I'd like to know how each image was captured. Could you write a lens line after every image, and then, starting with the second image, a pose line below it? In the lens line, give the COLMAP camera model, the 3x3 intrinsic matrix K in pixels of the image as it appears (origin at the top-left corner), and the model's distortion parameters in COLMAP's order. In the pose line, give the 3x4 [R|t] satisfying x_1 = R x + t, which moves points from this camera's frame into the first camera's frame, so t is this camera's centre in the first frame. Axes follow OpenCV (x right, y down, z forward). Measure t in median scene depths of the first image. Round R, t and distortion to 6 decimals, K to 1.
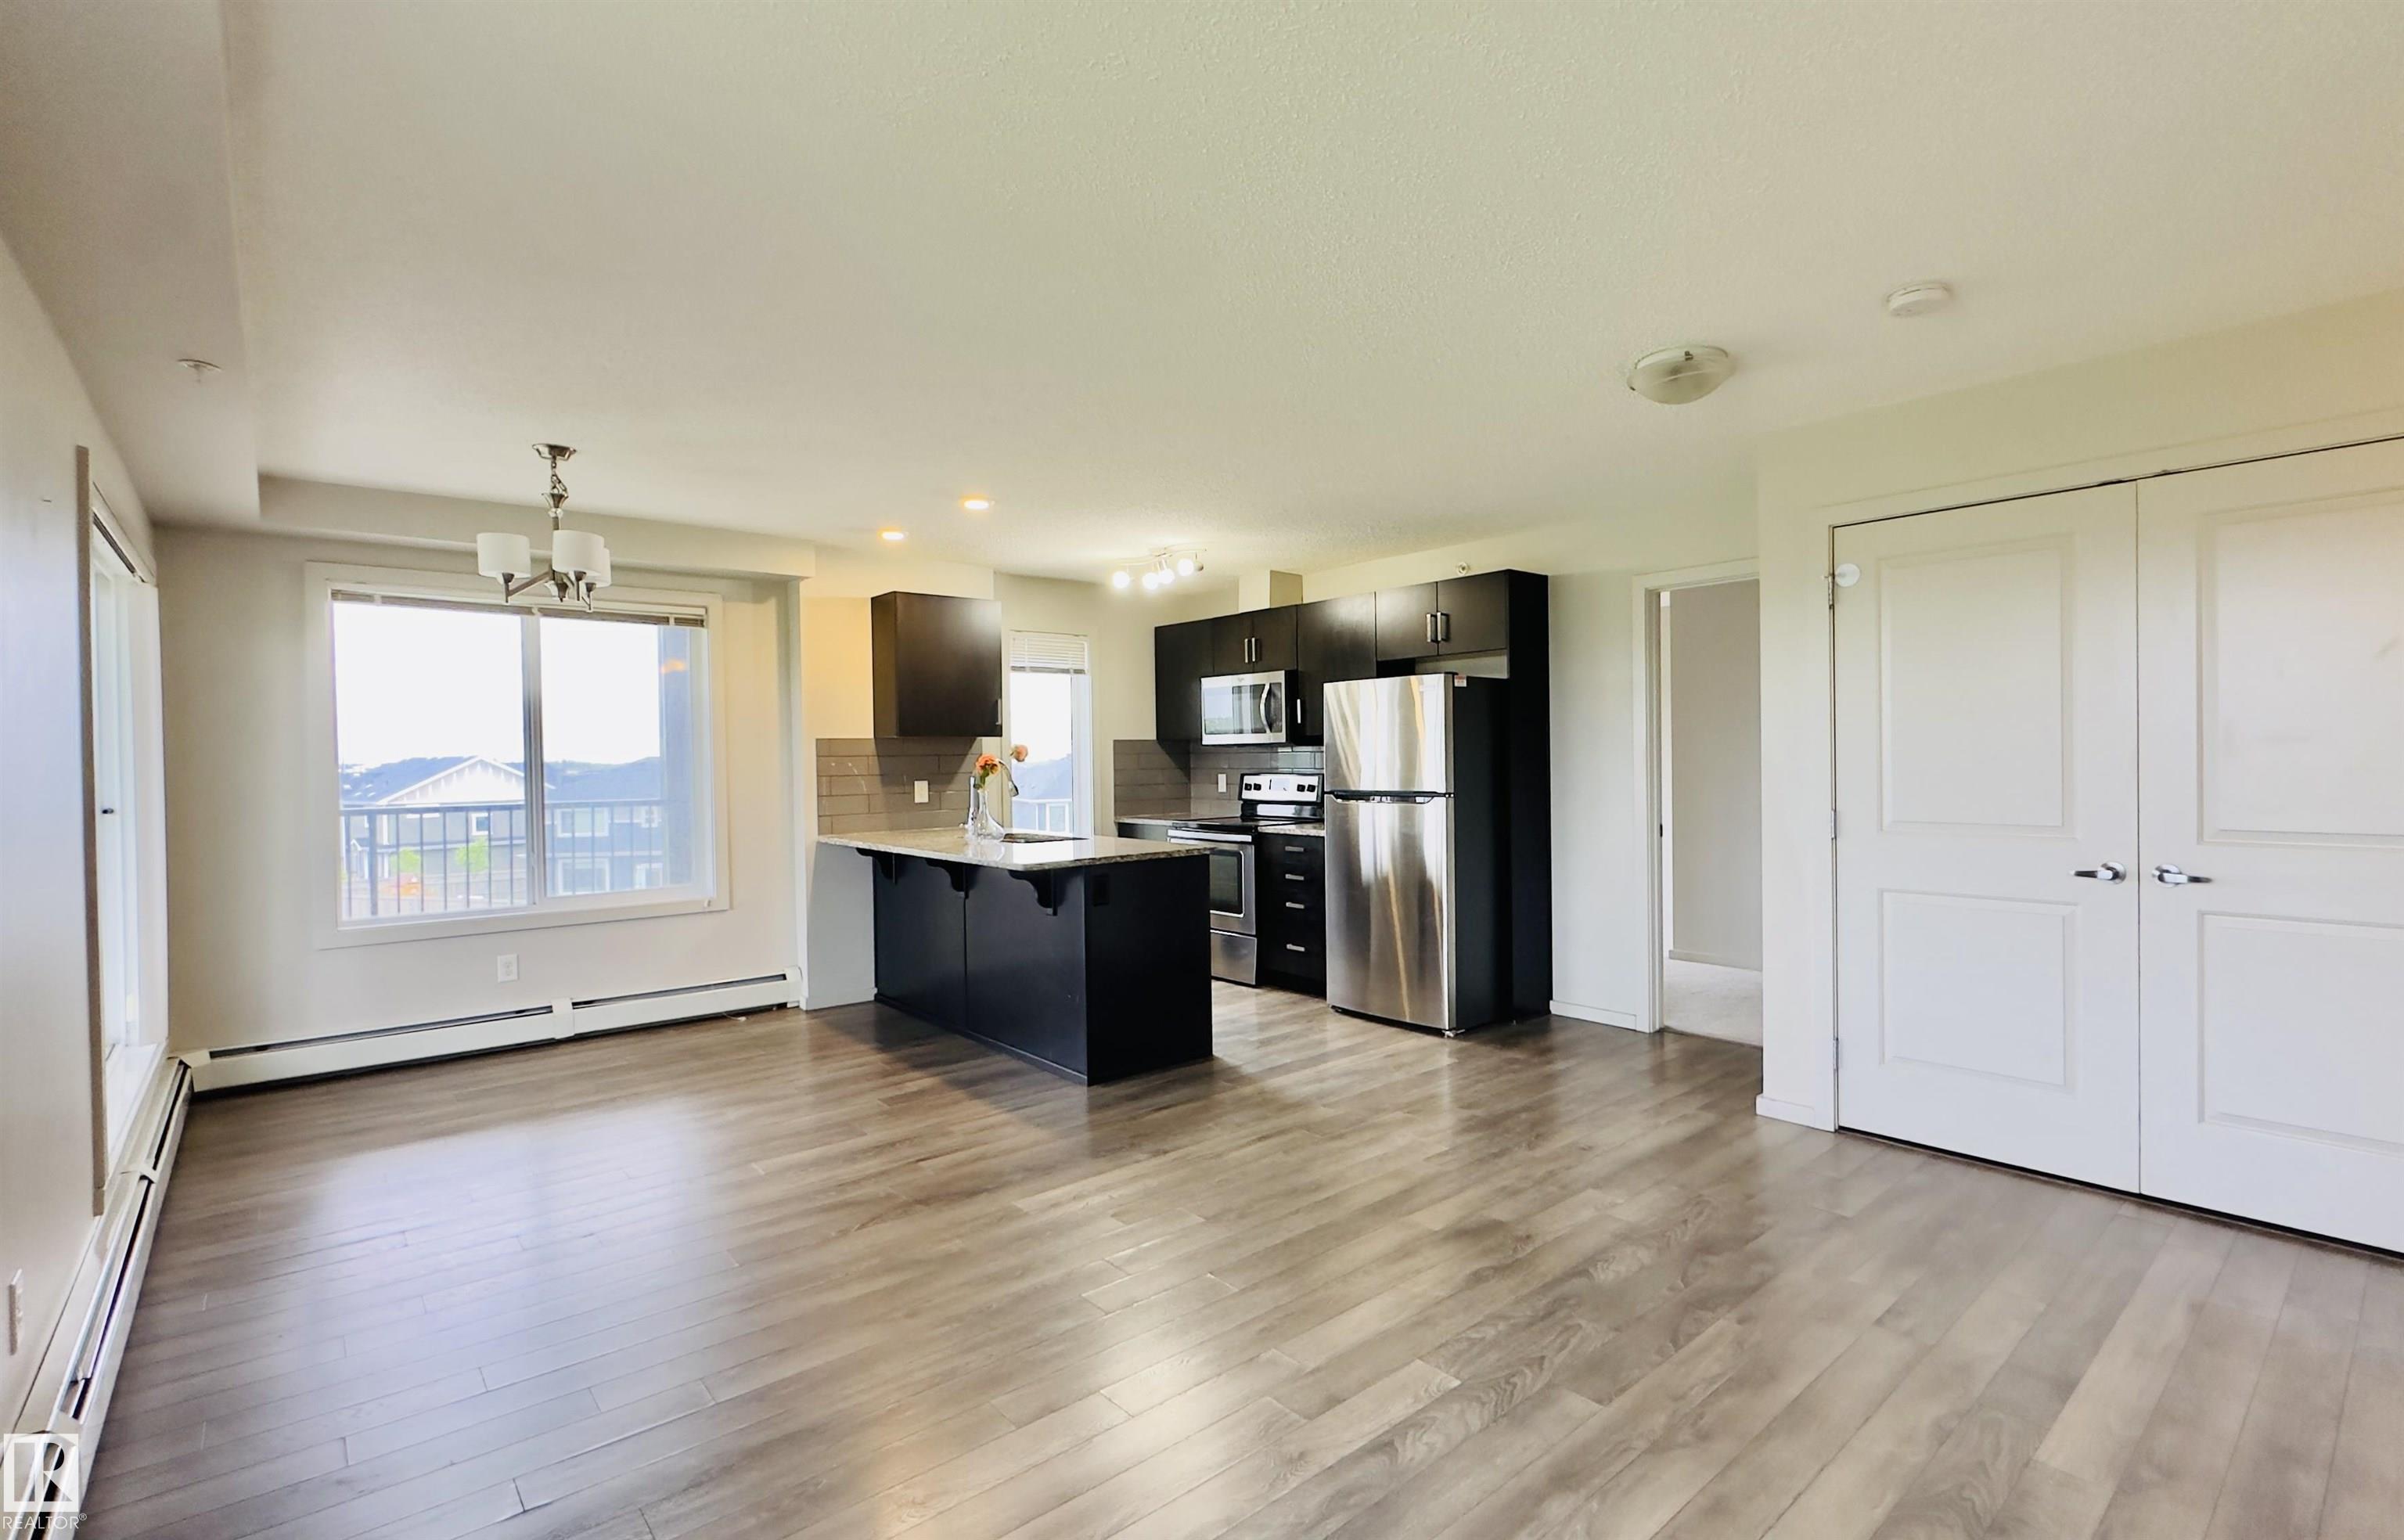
lens RADIAL K [[1095.0, 0, 1254.4], [0, 1095.0, 770.7], [0, 0, 1]] dist [-0.001677, -0.000211]
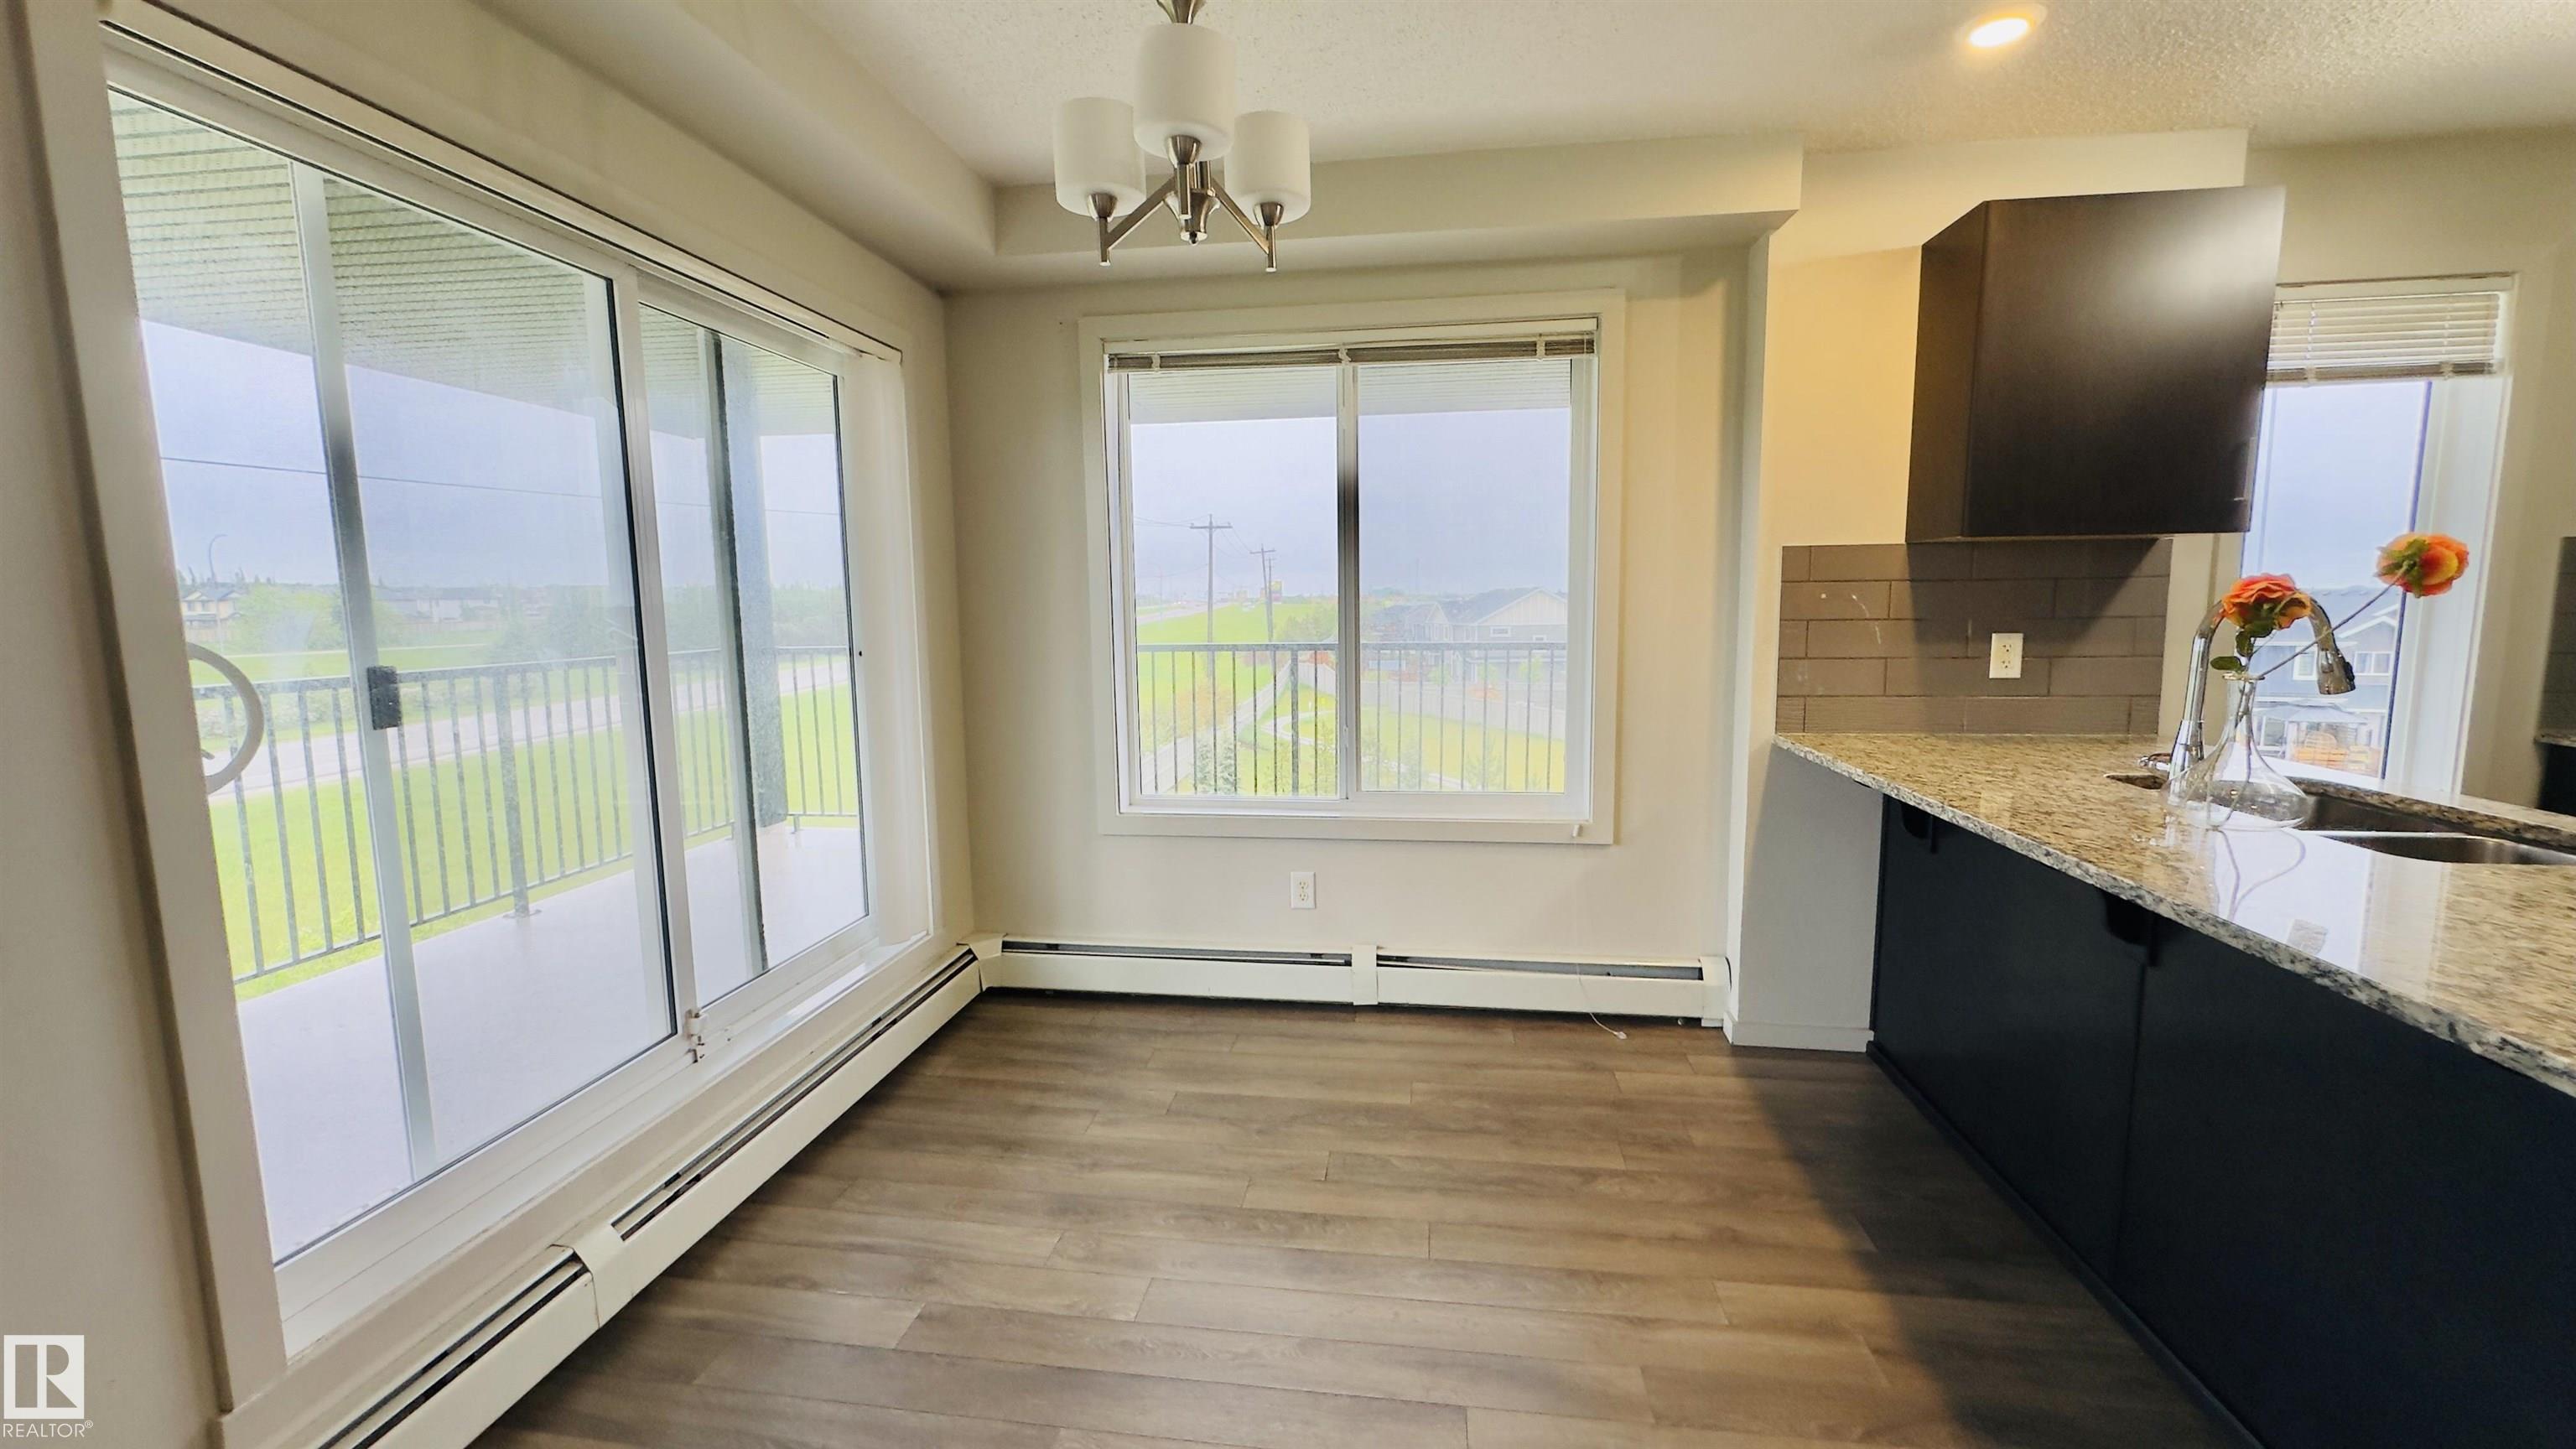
lens RADIAL K [[1028.1, 0, 1288.0], [0, 1028.1, 724.5], [0, 0, 1]] dist [-0.002499, 0.000194]
pose [[0.649223, 0.097541, -0.754317, -0.184634], [-0.007125, 0.992479, 0.122206, -0.003959], [0.760564, -0.073964, 0.645036, 0.521296]]
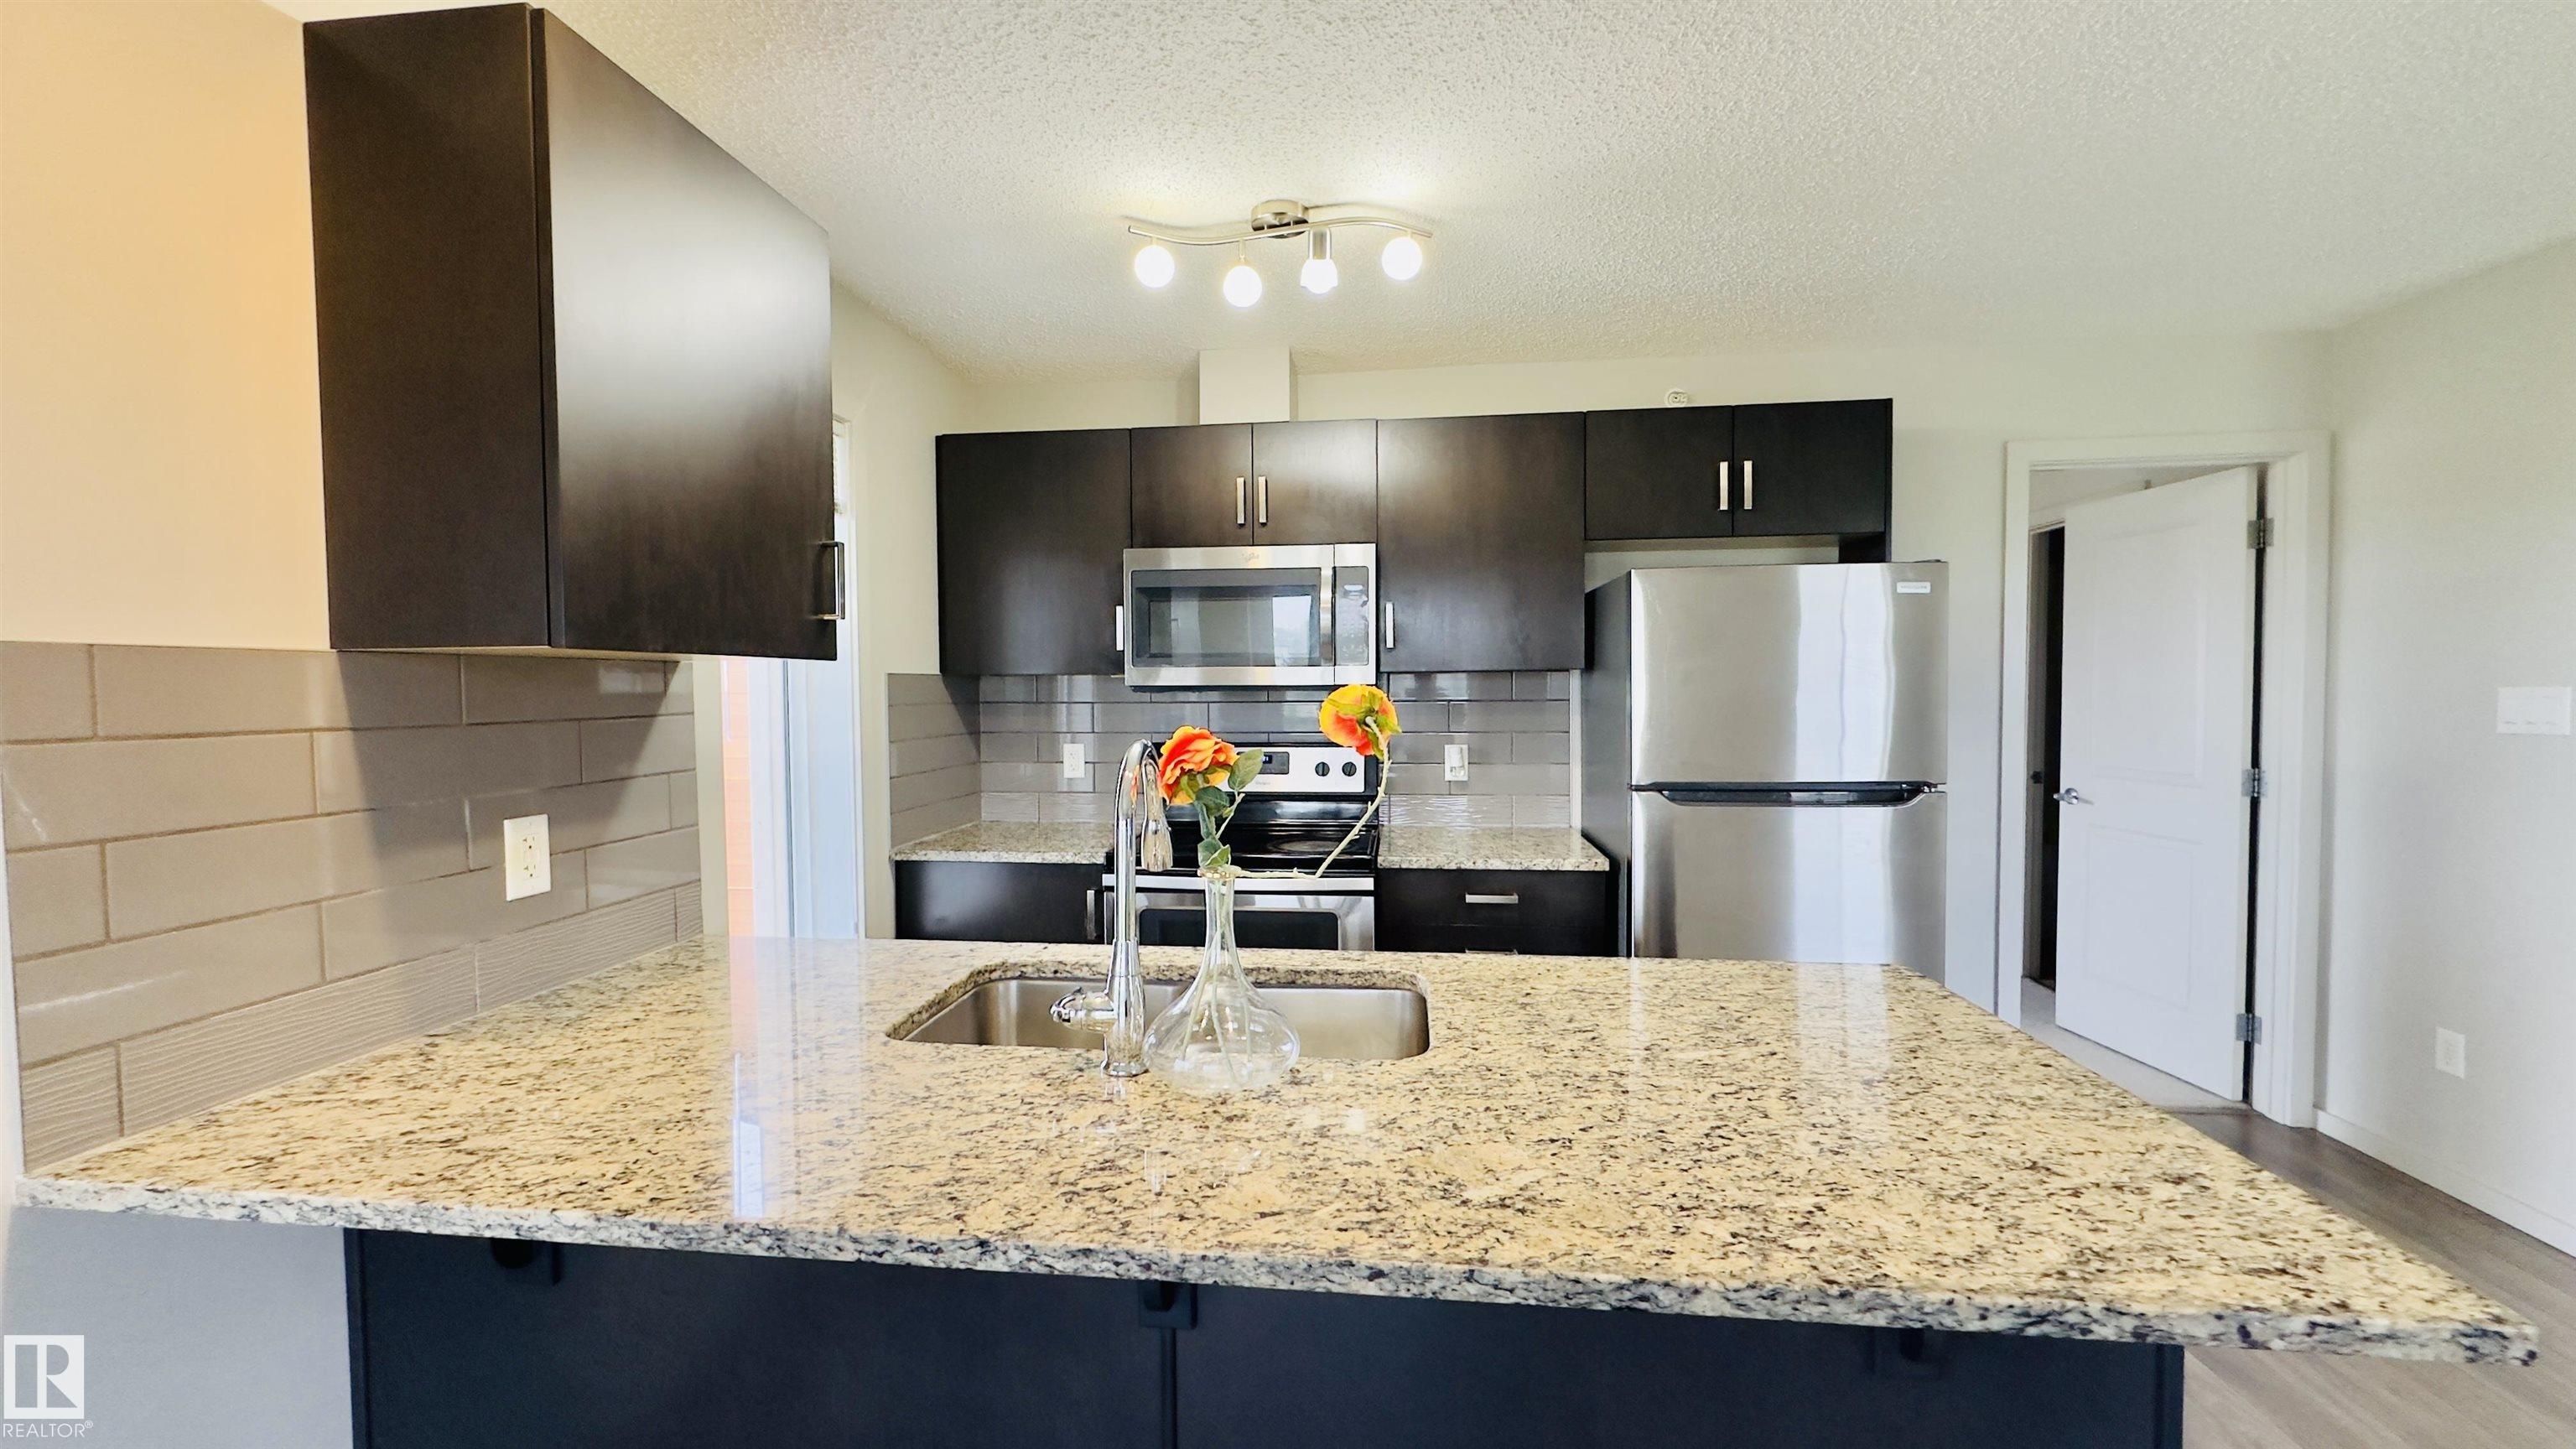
lens RADIAL K [[1028.1, 0, 1288.0], [0, 1028.1, 724.5], [0, 0, 1]] dist [-0.002499, 0.000194]
pose [[0.745211, -0.016949, 0.666613, -0.368255], [0.006898, 0.999819, 0.017709, -0.018312], [-0.666793, -0.008599, 0.745194, 0.760883]]
